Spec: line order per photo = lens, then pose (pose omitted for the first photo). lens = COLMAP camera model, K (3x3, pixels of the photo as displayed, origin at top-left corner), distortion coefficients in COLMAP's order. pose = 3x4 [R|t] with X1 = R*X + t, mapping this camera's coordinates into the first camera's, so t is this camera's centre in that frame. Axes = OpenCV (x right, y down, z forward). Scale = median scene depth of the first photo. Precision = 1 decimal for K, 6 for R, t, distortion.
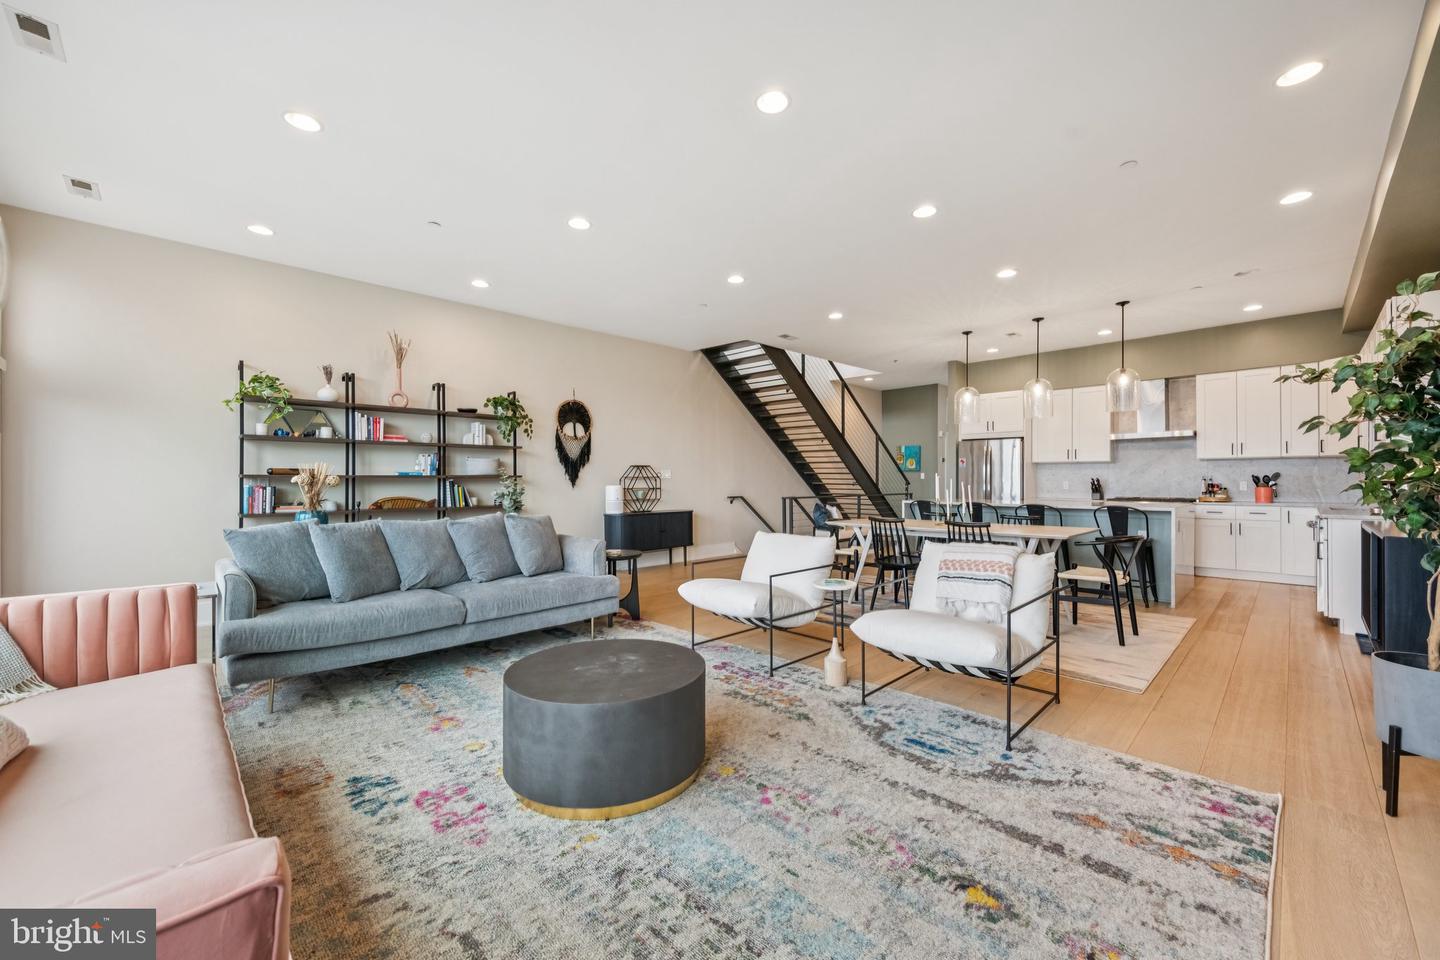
lens RADIAL K [[563.3, 0, 723.9], [0, 563.3, 475.1], [0, 0, 1]] dist [-0.001171, -0.000077]
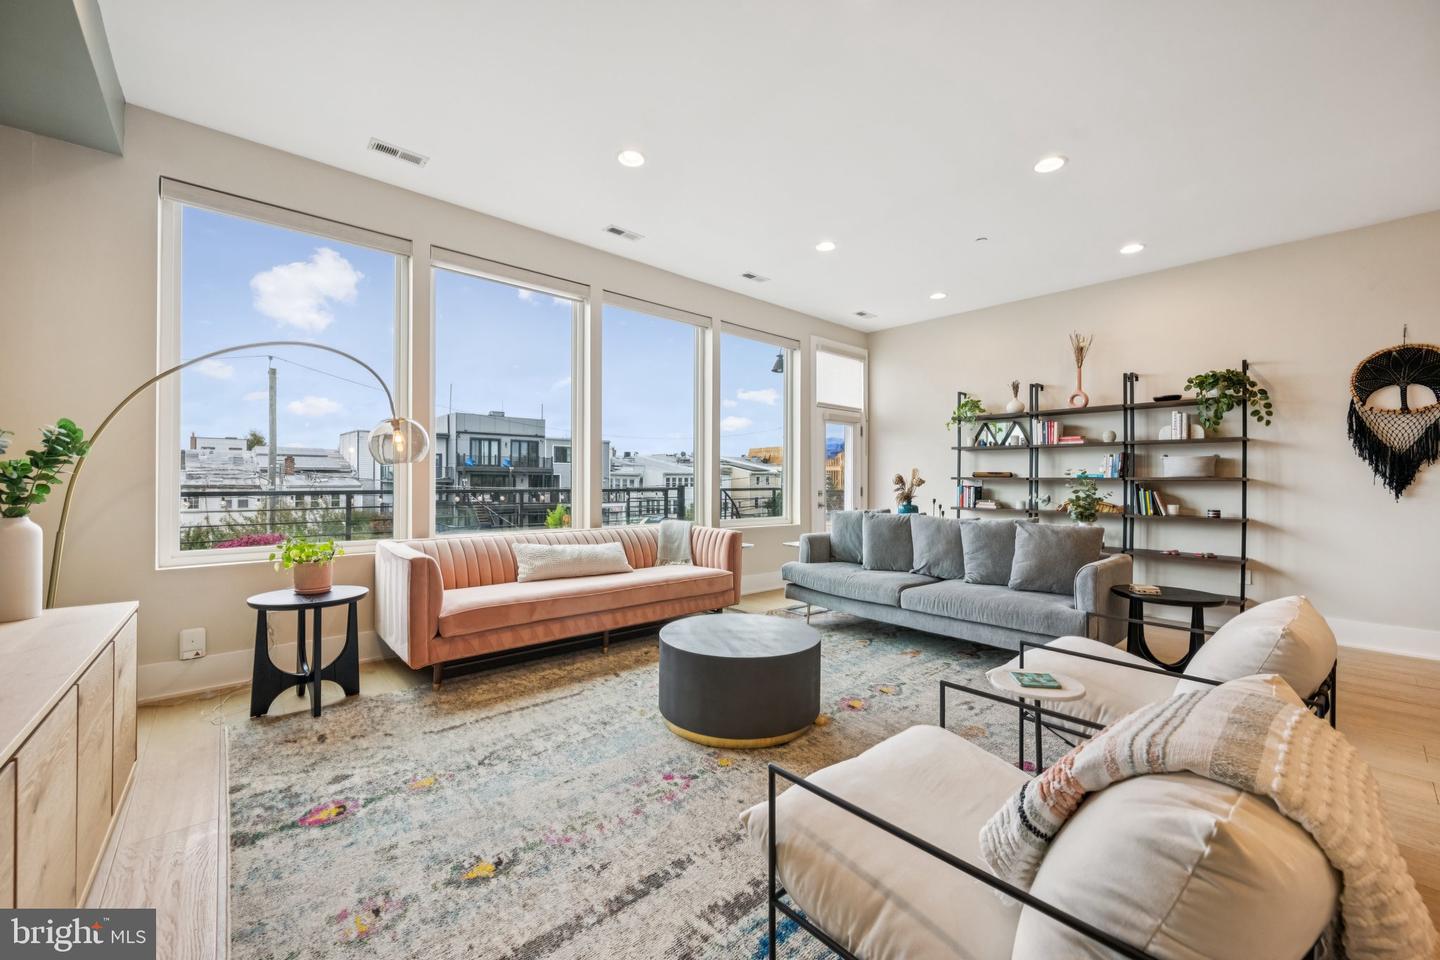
lens RADIAL K [[563.3, 0, 723.9], [0, 563.3, 475.1], [0, 0, 1]] dist [-0.001171, -0.000077]
pose [[-0.050700, -0.004945, -0.998702, 0.495457], [0.000548, 0.999987, -0.004979, 0.000995], [0.998714, -0.000800, -0.050697, 0.498840]]
